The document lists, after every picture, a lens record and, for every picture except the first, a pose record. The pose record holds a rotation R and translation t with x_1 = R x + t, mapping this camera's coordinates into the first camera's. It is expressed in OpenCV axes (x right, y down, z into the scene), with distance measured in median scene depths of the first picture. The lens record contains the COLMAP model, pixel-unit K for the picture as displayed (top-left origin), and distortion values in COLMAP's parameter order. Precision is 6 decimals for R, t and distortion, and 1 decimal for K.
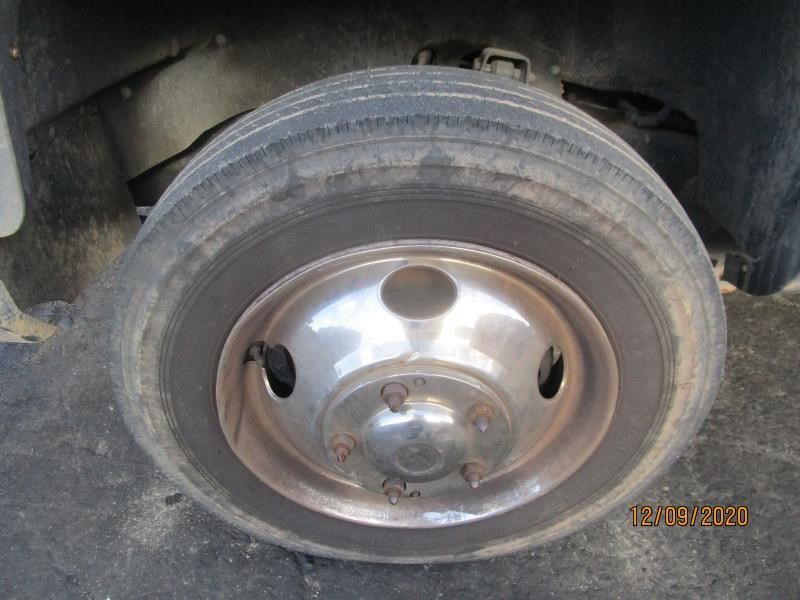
lens RADIAL K [[567.0, 0, 395.8], [0, 567.0, 298.6], [0, 0, 1]] dist [-0.025421, 0.005027]
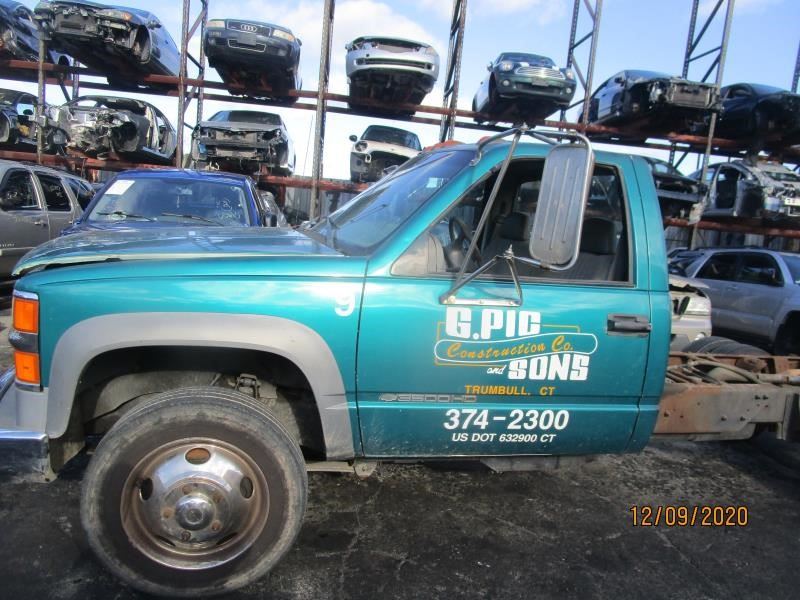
lens RADIAL K [[567.0, 0, 395.8], [0, 567.0, 298.6], [0, 0, 1]] dist [-0.025421, 0.005027]
pose [[0.977639, 0.043506, 0.205739, 0.464325], [0.051244, 0.899584, -0.433731, 0.665326], [-0.203949, 0.434575, 0.877239, -2.523158]]
